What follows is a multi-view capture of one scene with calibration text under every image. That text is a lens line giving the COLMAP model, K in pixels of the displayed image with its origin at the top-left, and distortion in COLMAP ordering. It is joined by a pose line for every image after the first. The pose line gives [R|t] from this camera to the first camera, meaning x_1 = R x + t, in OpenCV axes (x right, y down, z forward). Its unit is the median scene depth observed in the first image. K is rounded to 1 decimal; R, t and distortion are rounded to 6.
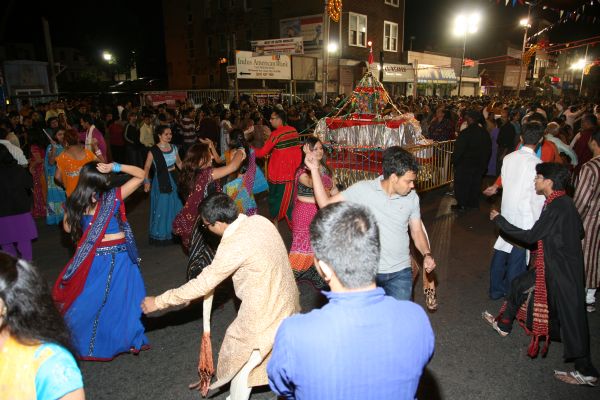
lens RADIAL K [[406.5, 0, 298.2], [0, 406.5, 202.5], [0, 0, 1]] dist [-0.124075, 0.065060]
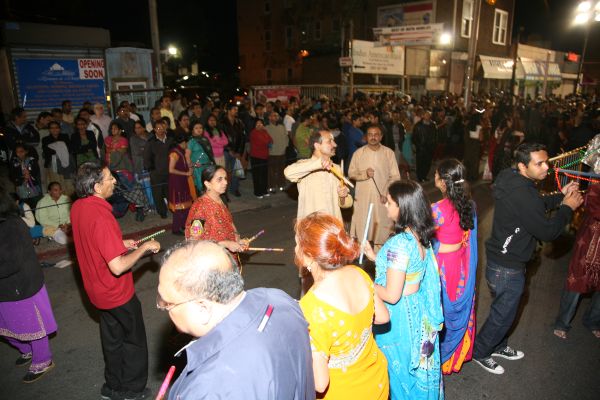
lens RADIAL K [[403.4, 0, 300.5], [0, 403.4, 202.6], [0, 0, 1]] dist [-0.107419, 0.038108]
pose [[0.994908, 0.027251, -0.097036, -0.147692], [-0.026022, 0.999565, 0.013913, -0.034769], [0.097372, -0.011317, 0.995184, 0.119653]]
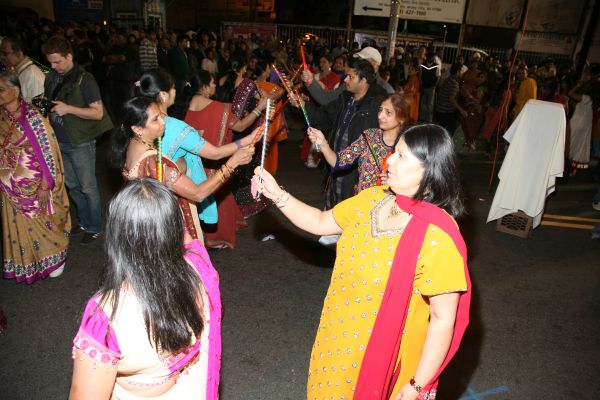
lens RADIAL K [[406.5, 0, 299.7], [0, 406.5, 189.2], [0, 0, 1]] dist [-0.124075, 0.065060]
pose [[0.578762, 0.332289, -0.744727, 0.389396], [-0.282470, 0.938372, 0.199171, -0.104506], [0.765013, 0.095090, 0.636956, 0.413211]]
